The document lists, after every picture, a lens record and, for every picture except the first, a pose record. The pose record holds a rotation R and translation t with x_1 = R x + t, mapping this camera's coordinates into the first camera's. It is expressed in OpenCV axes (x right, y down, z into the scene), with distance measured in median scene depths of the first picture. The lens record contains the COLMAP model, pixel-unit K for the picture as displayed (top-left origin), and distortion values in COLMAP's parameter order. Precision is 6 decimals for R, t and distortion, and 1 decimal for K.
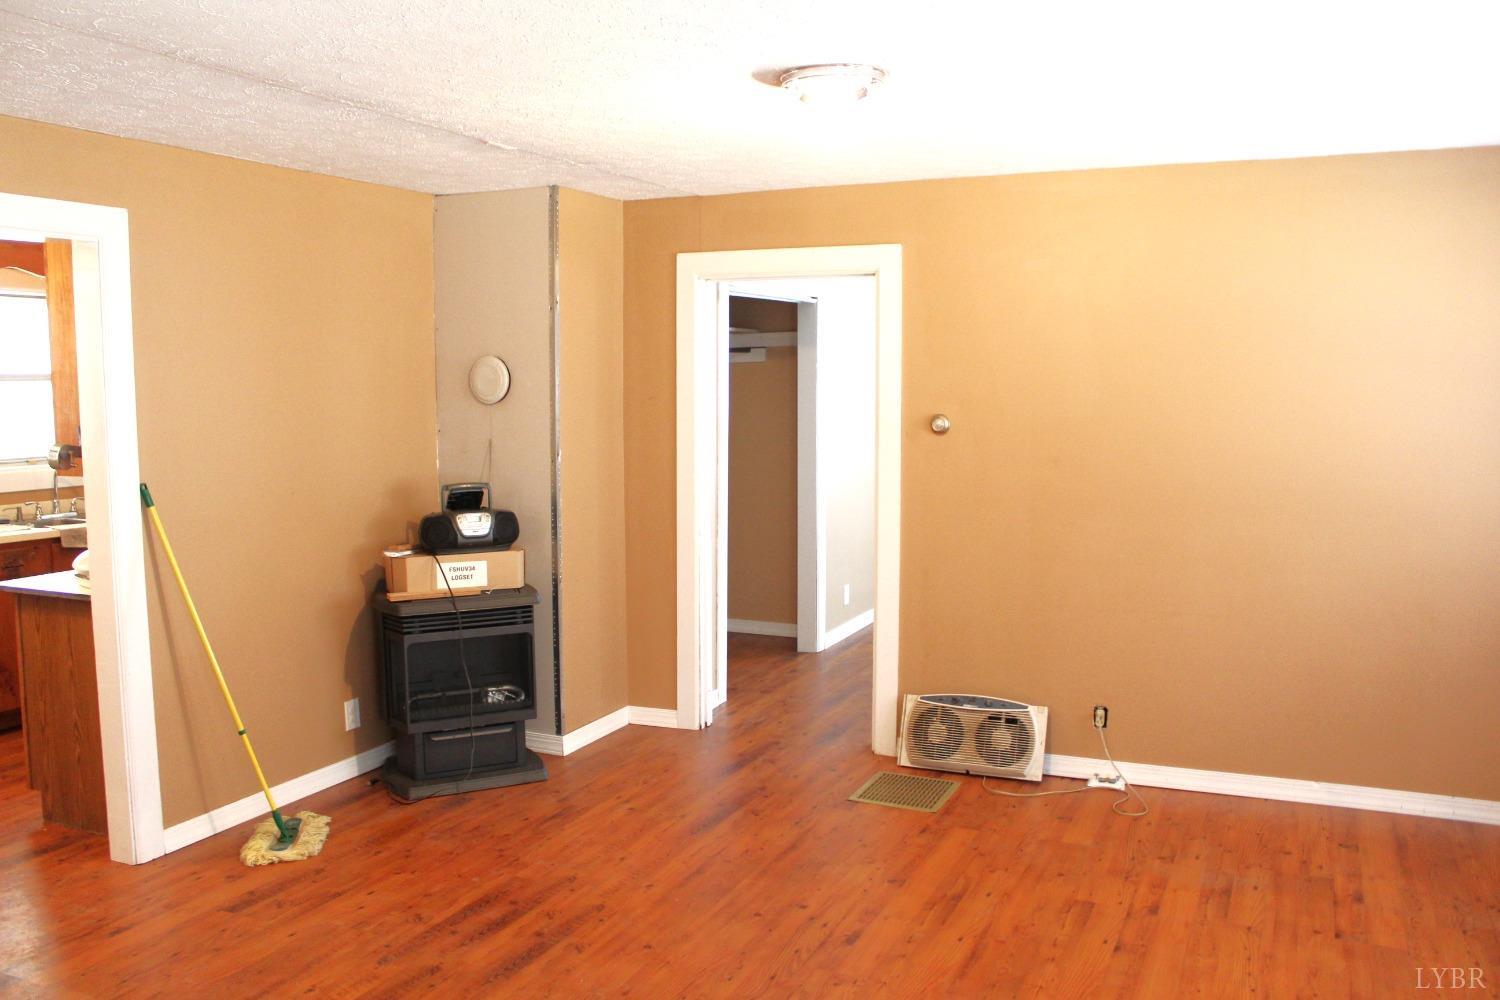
lens RADIAL K [[1278.1, 0, 796.2], [0, 1278.1, 484.3], [0, 0, 1]] dist [-0.097816, 0.012712]
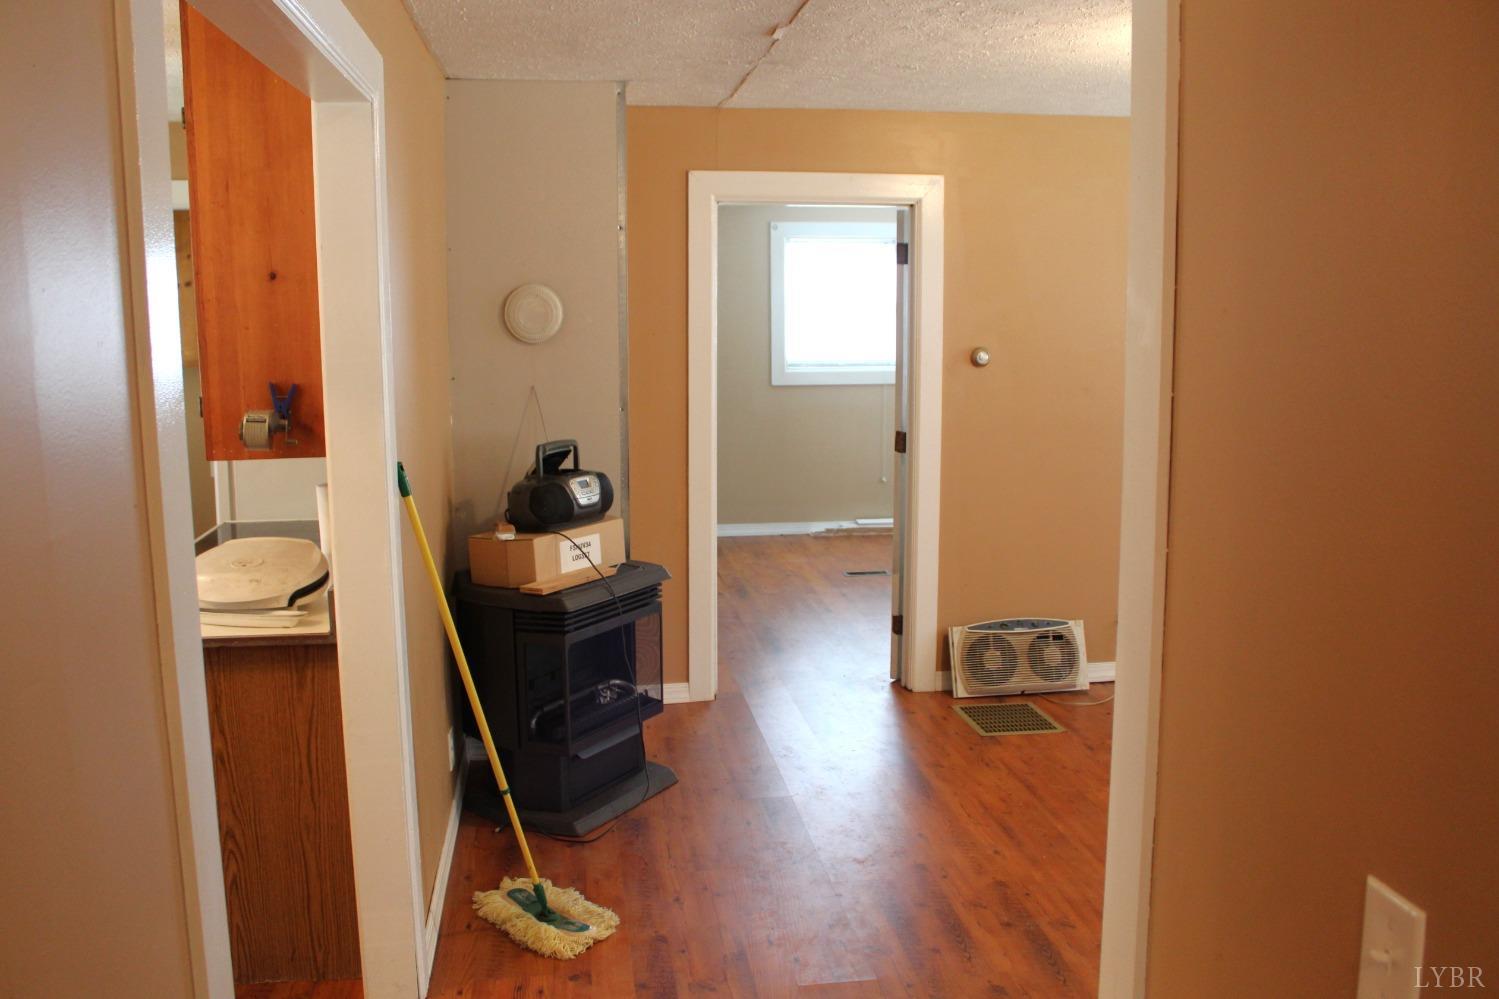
lens RADIAL K [[1277.3, 0, 756.9], [0, 1277.3, 493.9], [0, 0, 1]] dist [-0.097816, 0.012712]
pose [[0.840297, -0.077227, 0.536598, -0.605362], [0.047004, 0.996453, 0.069802, -0.018739], [-0.540085, -0.033432, 0.840946, 0.252297]]
